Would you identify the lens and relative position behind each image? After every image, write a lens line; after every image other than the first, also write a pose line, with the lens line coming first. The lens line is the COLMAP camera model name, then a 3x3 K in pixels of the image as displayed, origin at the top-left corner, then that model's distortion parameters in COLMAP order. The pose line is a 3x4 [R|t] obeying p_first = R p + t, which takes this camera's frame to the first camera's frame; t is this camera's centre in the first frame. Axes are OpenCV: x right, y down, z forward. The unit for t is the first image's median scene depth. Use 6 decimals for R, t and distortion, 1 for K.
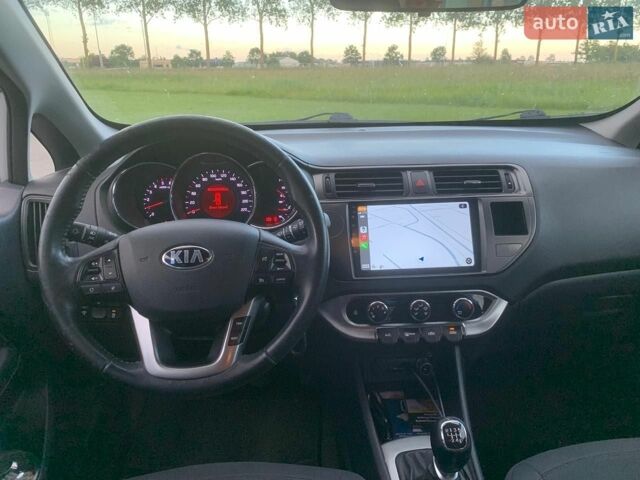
lens RADIAL K [[503.8, 0, 315.5], [0, 503.8, 235.3], [0, 0, 1]] dist [0.021986, -0.010772]
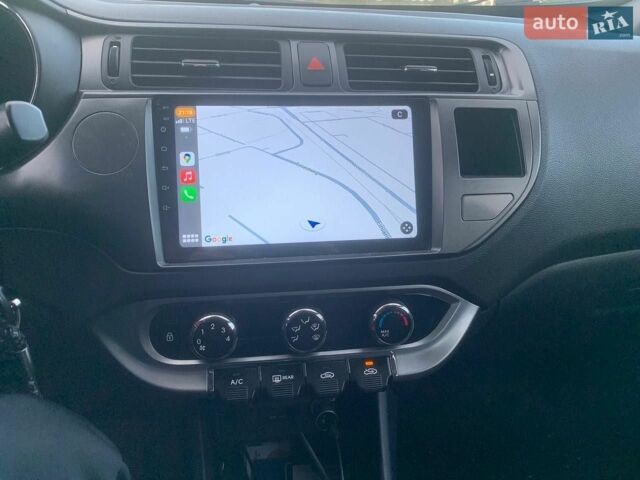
lens RADIAL K [[503.8, 0, 324.1], [0, 503.8, 245.4], [0, 0, 1]] dist [0.021986, -0.010772]
pose [[0.993971, 0.002580, 0.109615, 0.170329], [-0.015111, 0.993408, 0.113636, 0.013107], [-0.108599, -0.114607, 0.987457, 0.525069]]
